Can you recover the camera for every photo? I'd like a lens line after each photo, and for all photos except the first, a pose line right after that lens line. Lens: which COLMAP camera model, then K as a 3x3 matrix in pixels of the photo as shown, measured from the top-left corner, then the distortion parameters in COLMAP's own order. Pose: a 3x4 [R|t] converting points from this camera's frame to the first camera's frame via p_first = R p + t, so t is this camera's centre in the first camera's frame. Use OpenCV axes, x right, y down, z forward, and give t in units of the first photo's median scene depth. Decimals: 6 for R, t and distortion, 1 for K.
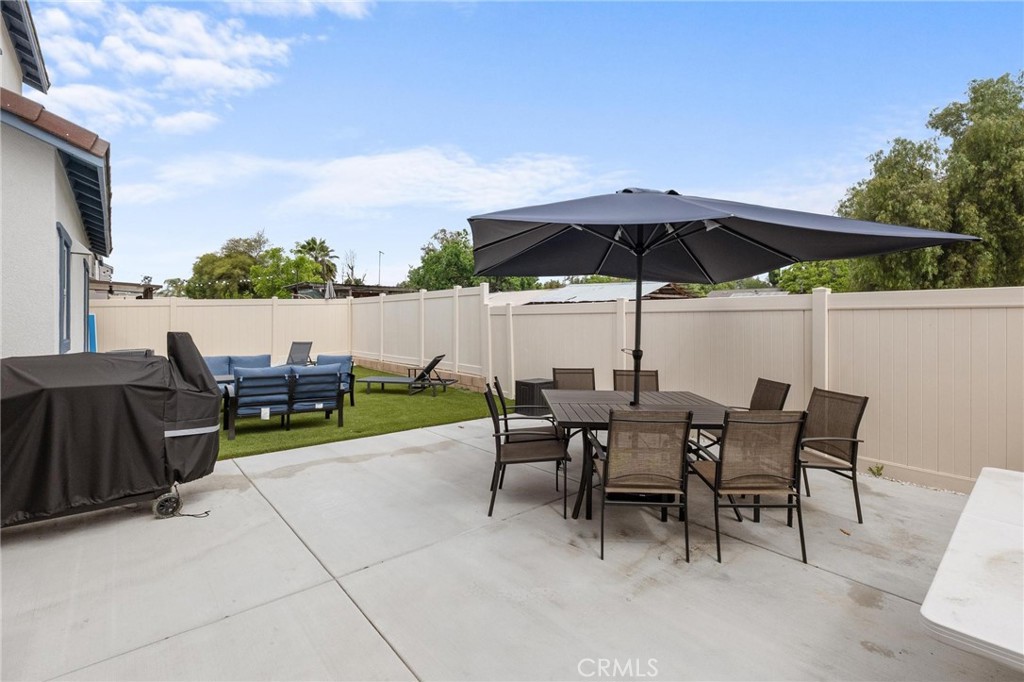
lens RADIAL K [[458.9, 0, 509.2], [0, 458.9, 329.2], [0, 0, 1]] dist [0.014134, 0.000048]
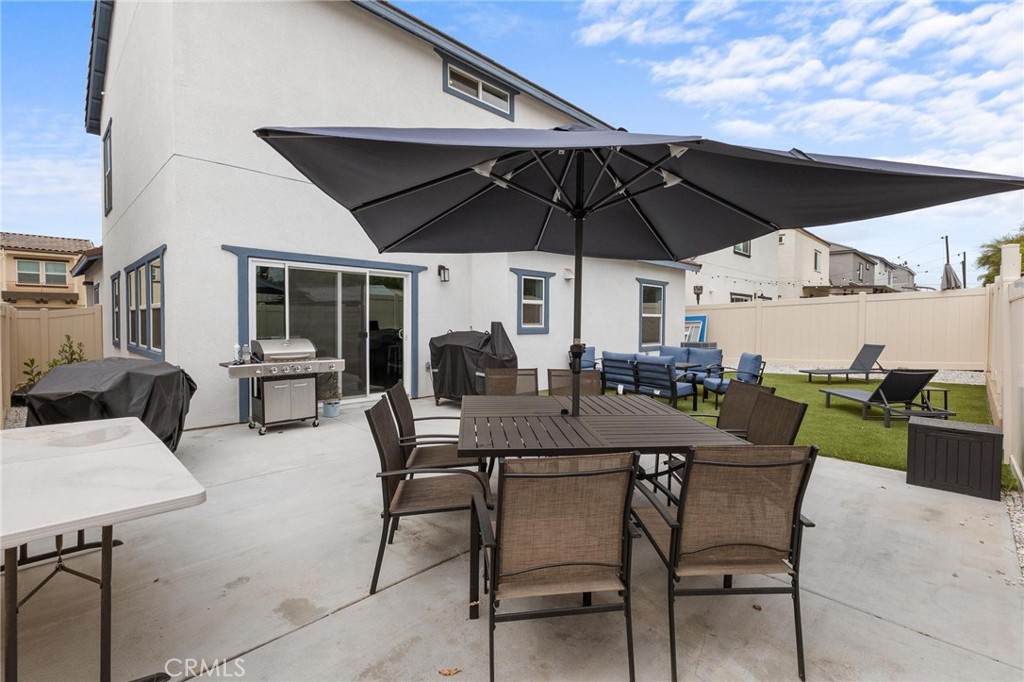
lens RADIAL K [[473.1, 0, 509.7], [0, 473.1, 337.0], [0, 0, 1]] dist [0.001229, 0.001220]
pose [[0.082533, 0.030087, -0.996134, 0.123468], [-0.020965, 0.999375, 0.028448, 0.001324], [0.996368, 0.018536, 0.083112, 0.096333]]
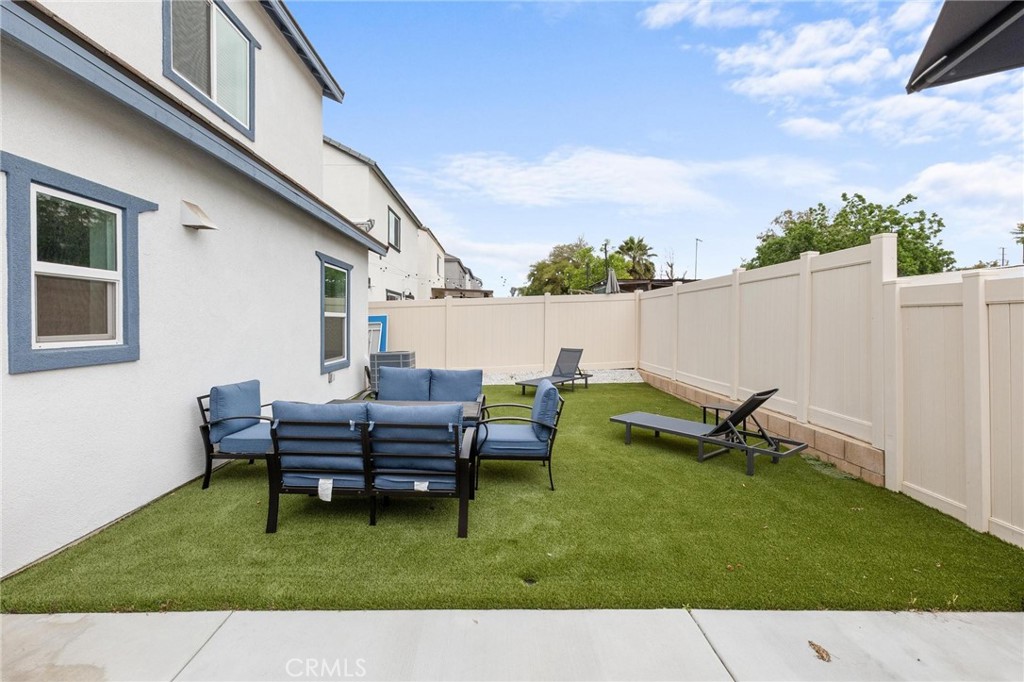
lens RADIAL K [[458.9, 0, 509.2], [0, 458.9, 329.2], [0, 0, 1]] dist [0.014134, 0.000048]
pose [[0.774312, 0.012609, -0.632679, -0.013110], [-0.016080, 0.999871, 0.000248, -0.001352], [0.632600, 0.009982, 0.774414, 0.113383]]
